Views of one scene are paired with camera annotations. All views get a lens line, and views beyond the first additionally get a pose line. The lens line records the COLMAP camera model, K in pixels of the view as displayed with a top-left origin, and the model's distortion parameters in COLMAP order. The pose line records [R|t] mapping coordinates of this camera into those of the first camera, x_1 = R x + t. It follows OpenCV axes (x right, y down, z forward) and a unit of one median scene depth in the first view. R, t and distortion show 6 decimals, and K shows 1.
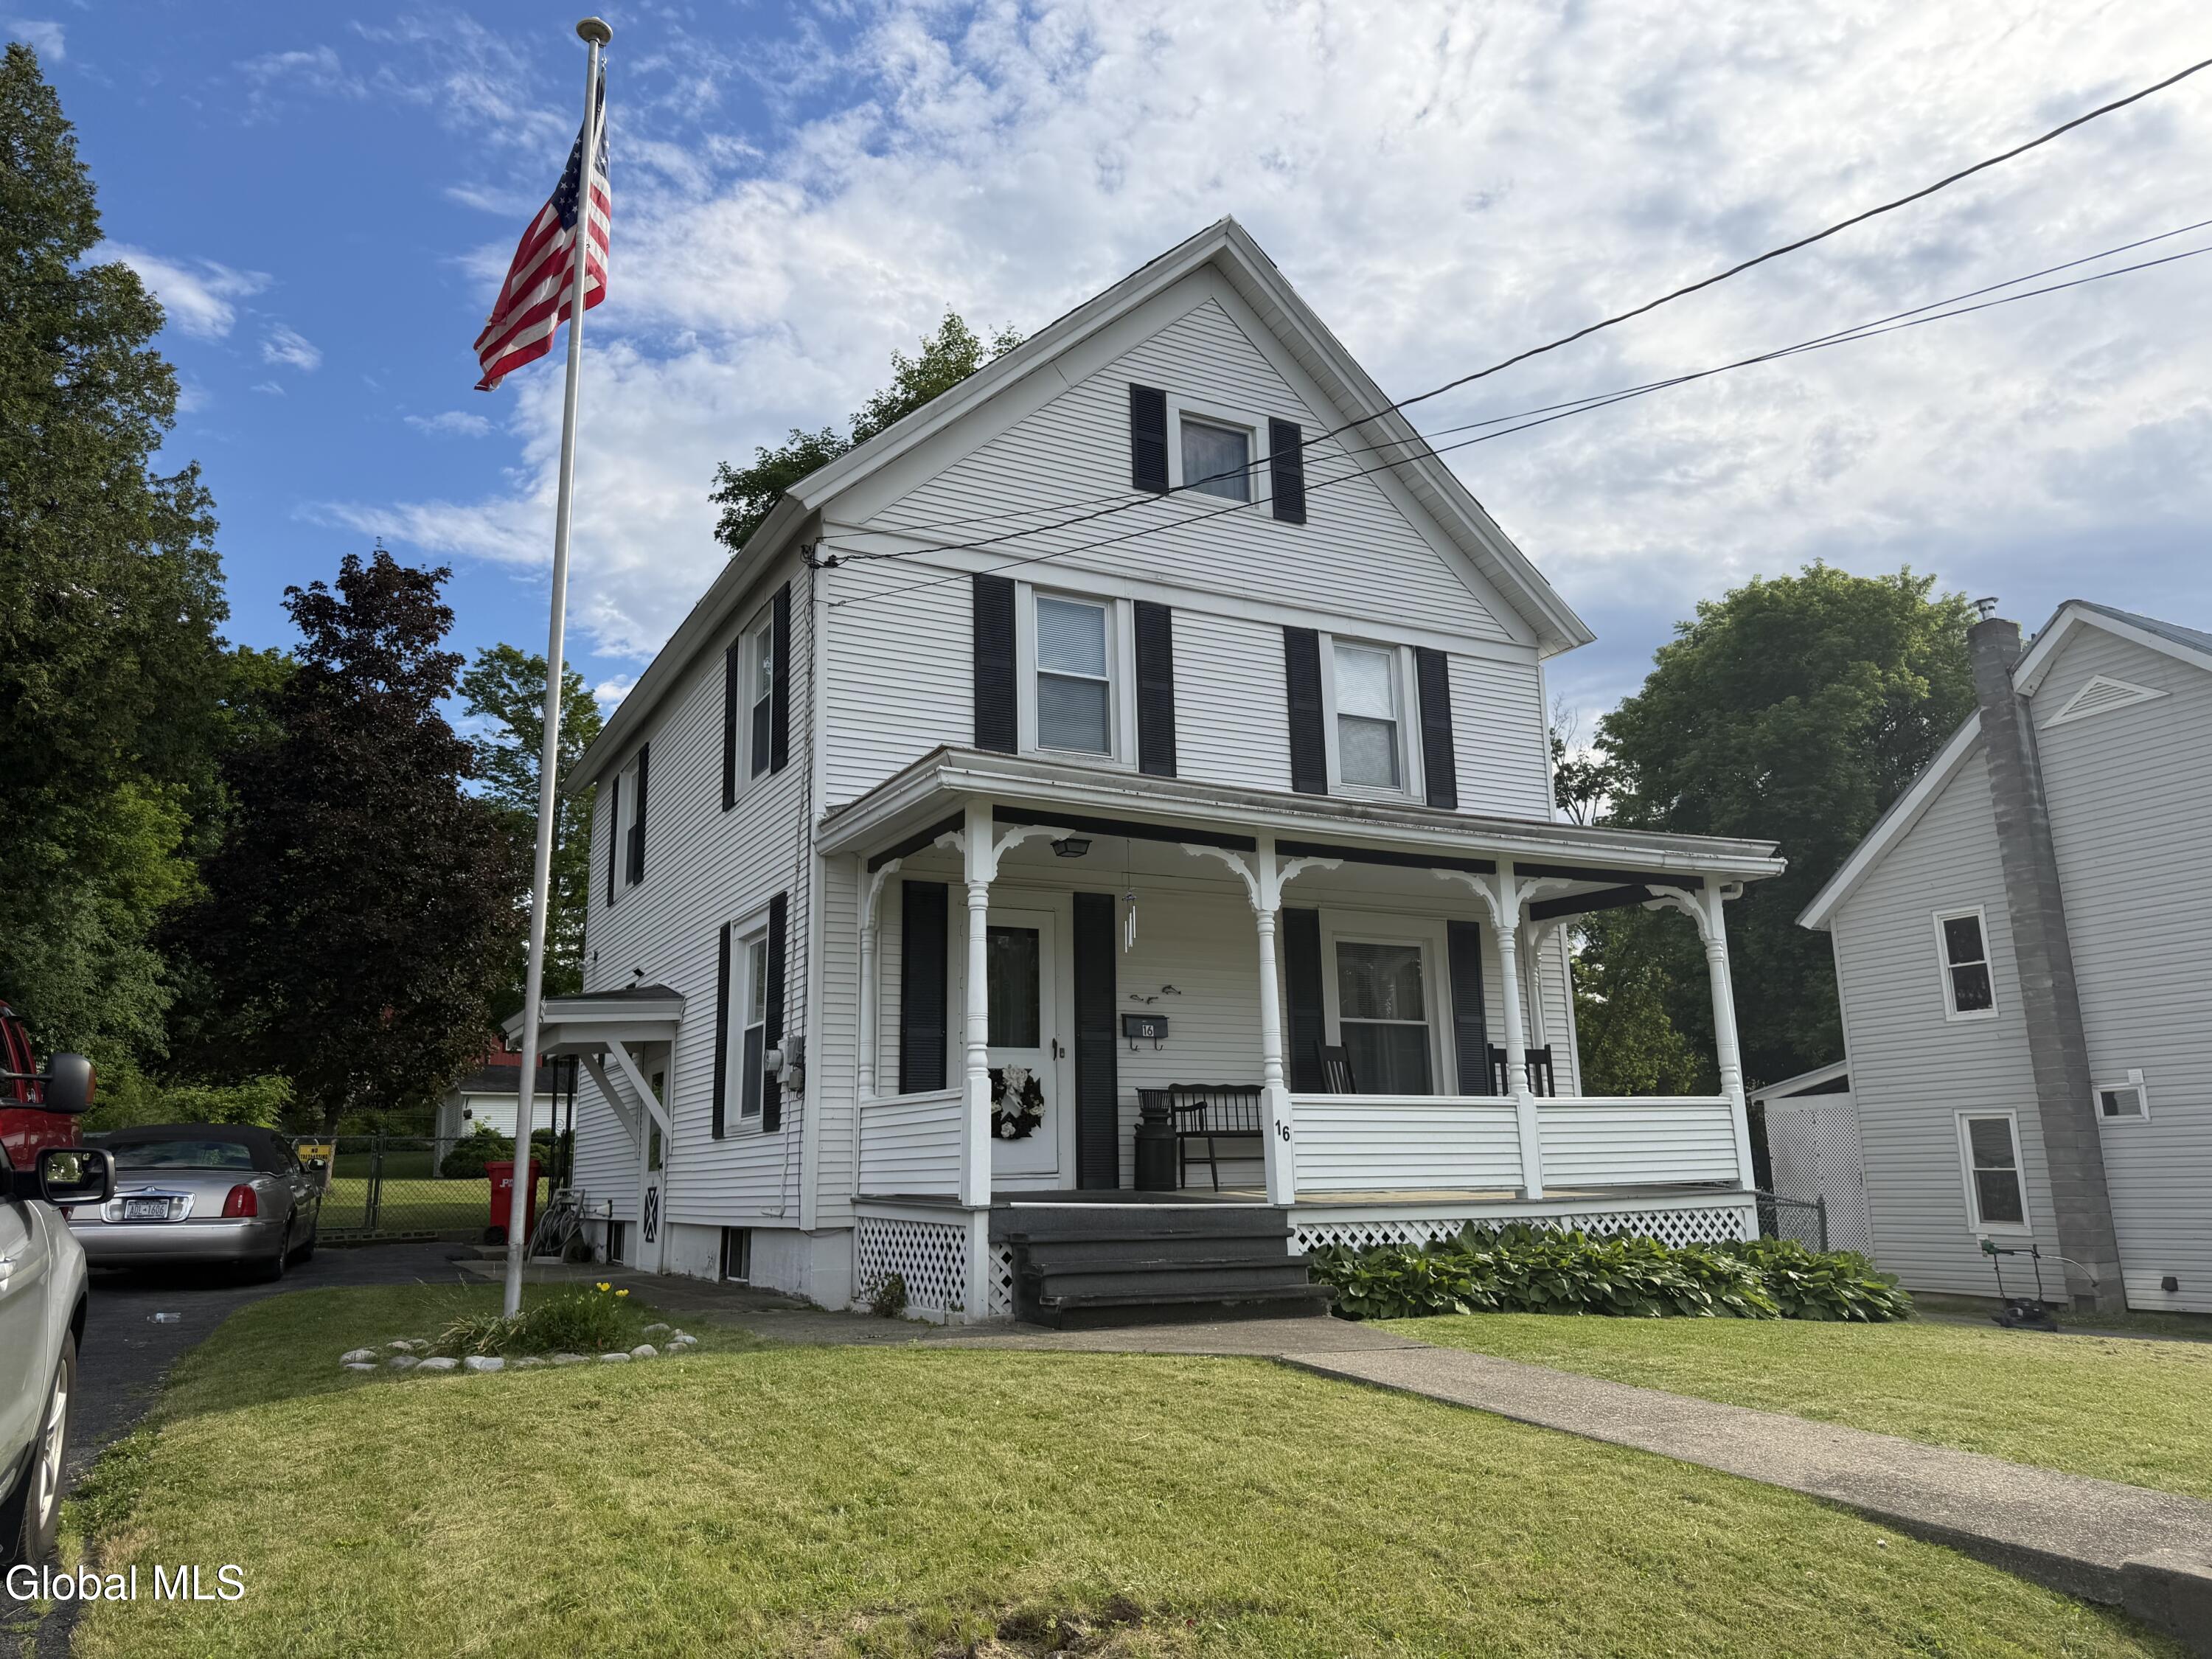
lens RADIAL K [[1550.1, 0, 1096.6], [0, 1550.1, 840.4], [0, 0, 1]] dist [0.121300, -0.183199]
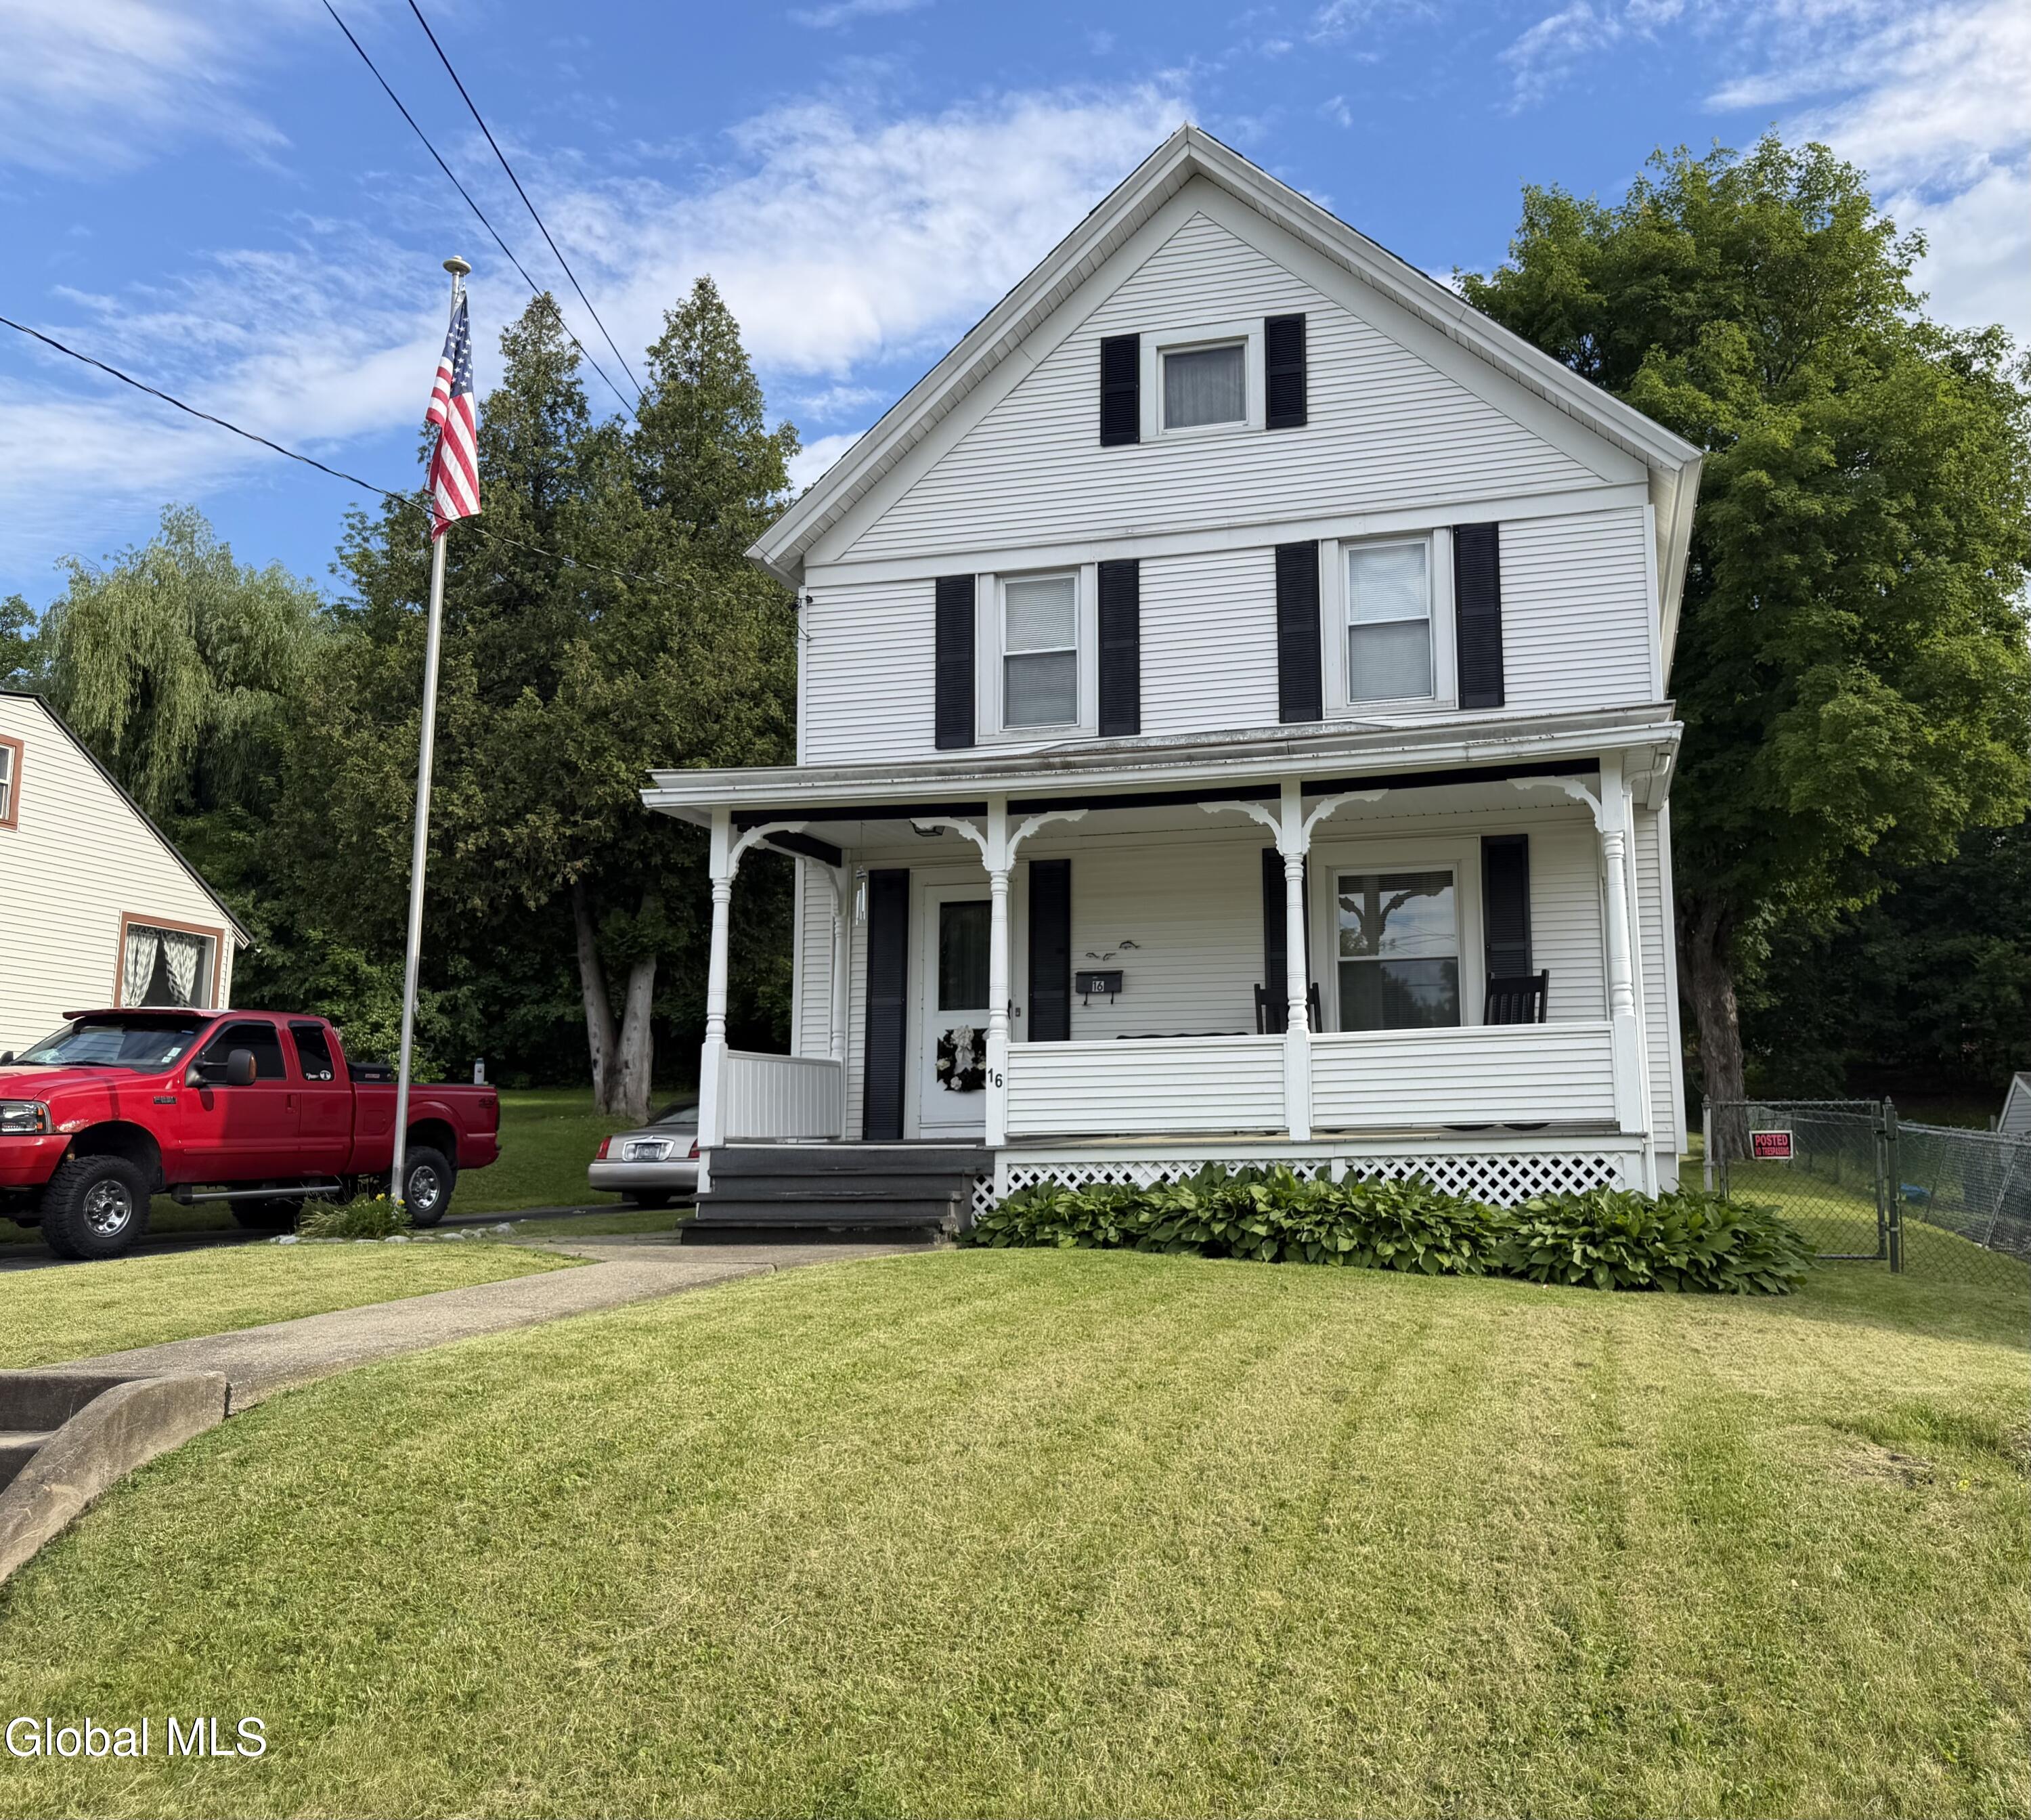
lens RADIAL K [[1699.5, 0, 1201.8], [0, 1699.5, 915.3], [0, 0, 1]] dist [0.161942, -0.295763]
pose [[0.759870, -0.084949, -0.644501, 0.783791], [0.135271, 0.990386, 0.028947, 0.049851], [0.635846, -0.109178, 0.764055, 0.173104]]
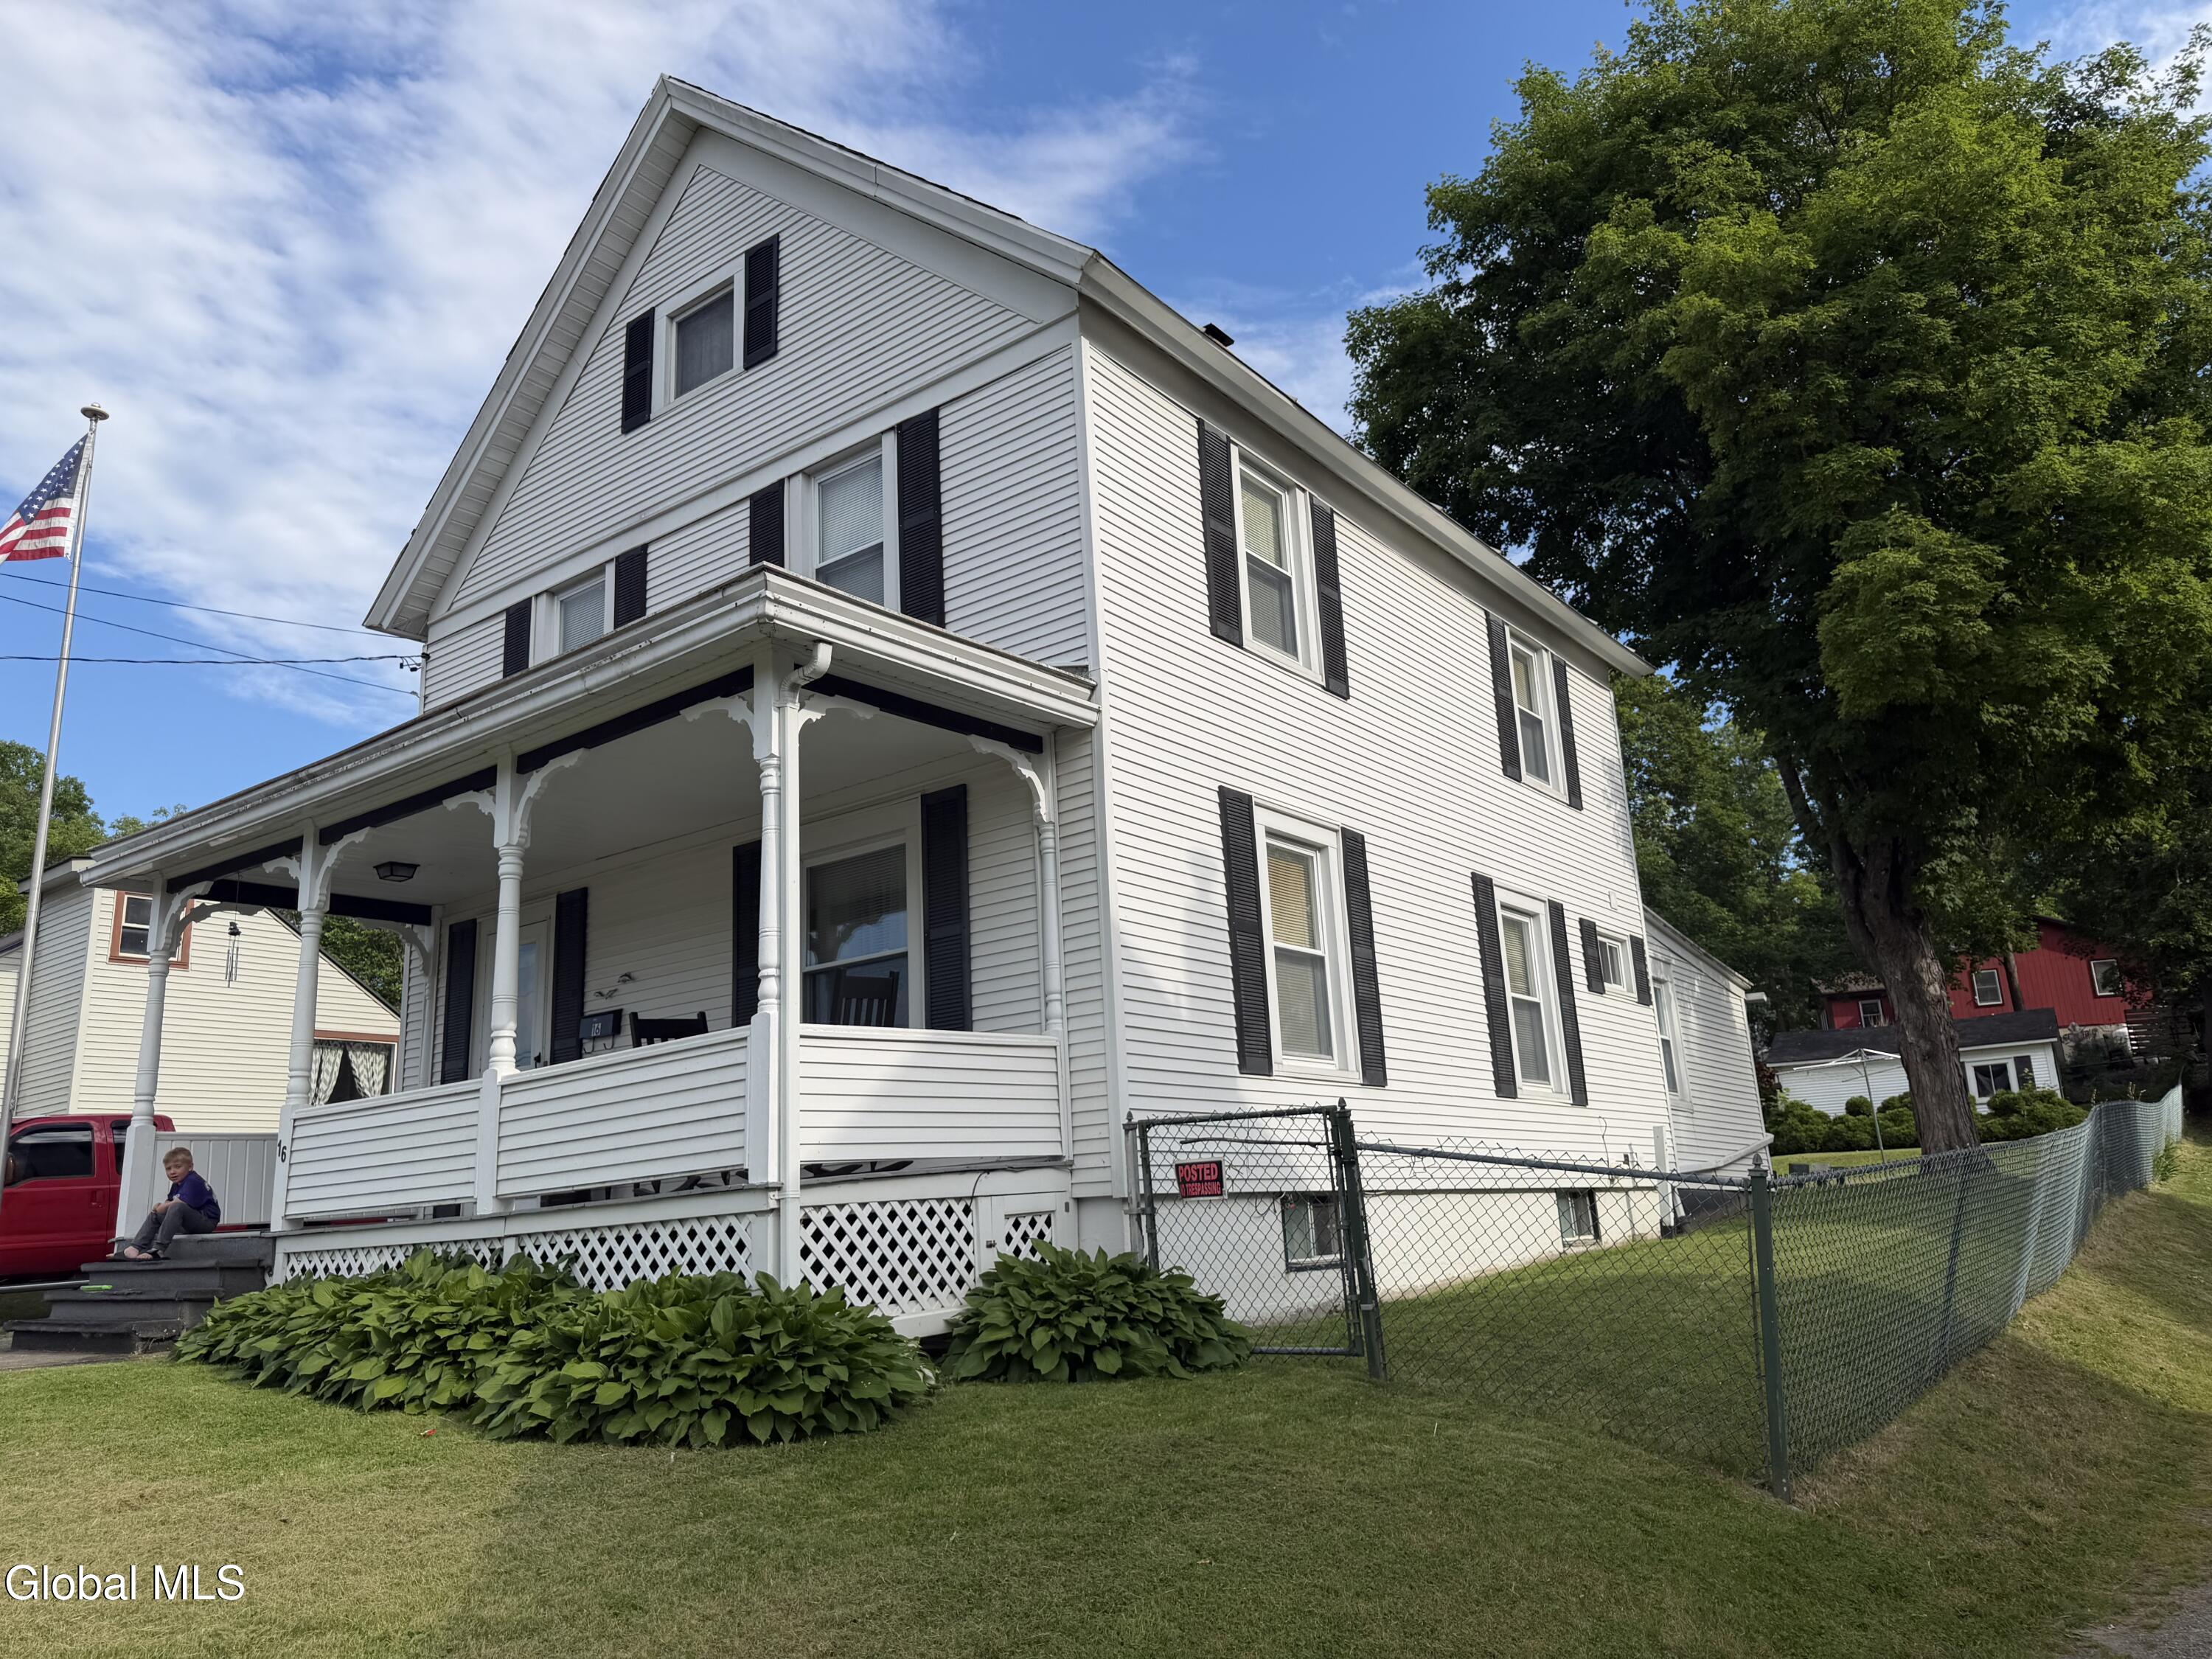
lens RADIAL K [[1550.1, 0, 1096.6], [0, 1550.1, 840.4], [0, 0, 1]] dist [0.121300, -0.183199]
pose [[0.410264, -0.217294, -0.885701, 0.932233], [0.230070, 0.964446, -0.130043, 0.192010], [0.882469, -0.150421, 0.445670, 0.826958]]
